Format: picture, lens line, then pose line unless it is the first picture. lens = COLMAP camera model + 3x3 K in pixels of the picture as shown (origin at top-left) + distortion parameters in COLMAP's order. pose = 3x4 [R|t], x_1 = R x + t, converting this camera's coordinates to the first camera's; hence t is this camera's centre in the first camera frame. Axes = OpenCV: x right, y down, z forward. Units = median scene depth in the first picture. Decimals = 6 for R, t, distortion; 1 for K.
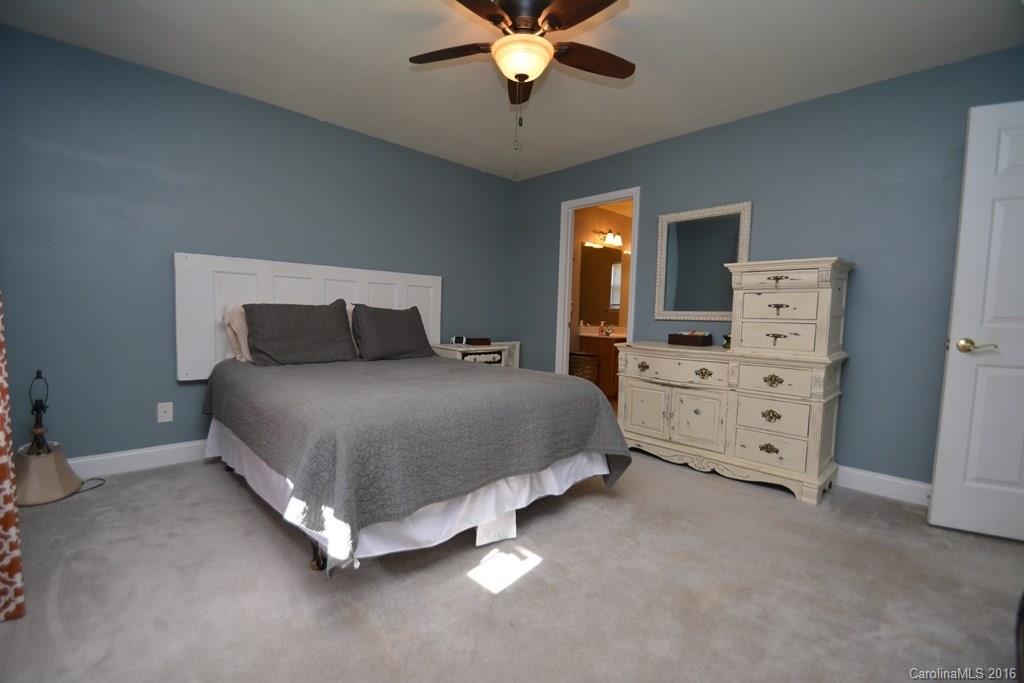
lens RADIAL K [[447.1, 0, 502.0], [0, 447.1, 345.4], [0, 0, 1]] dist [0.013227, -0.018282]
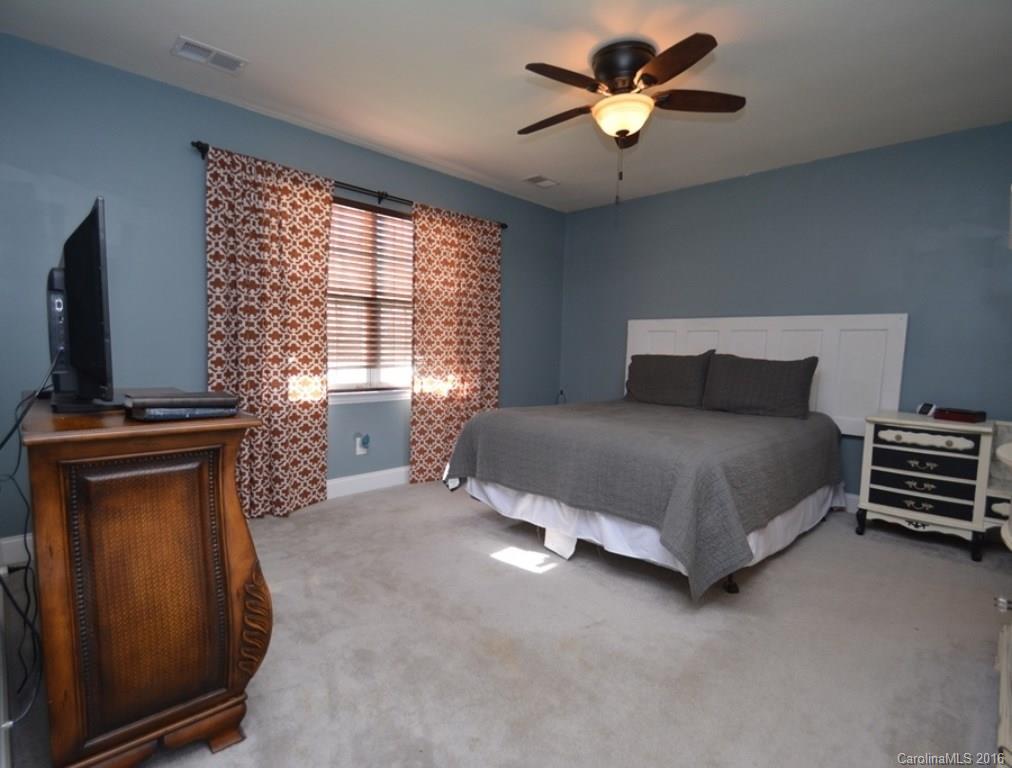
lens RADIAL K [[512.3, 0, 506.0], [0, 512.3, 384.0], [0, 0, 1]] dist [0.000456, 0.000011]
pose [[0.004073, 0.046015, -0.998932, 1.115306], [-0.090377, 0.994870, 0.045459, -0.046929], [0.995899, 0.090096, 0.008210, 0.692917]]
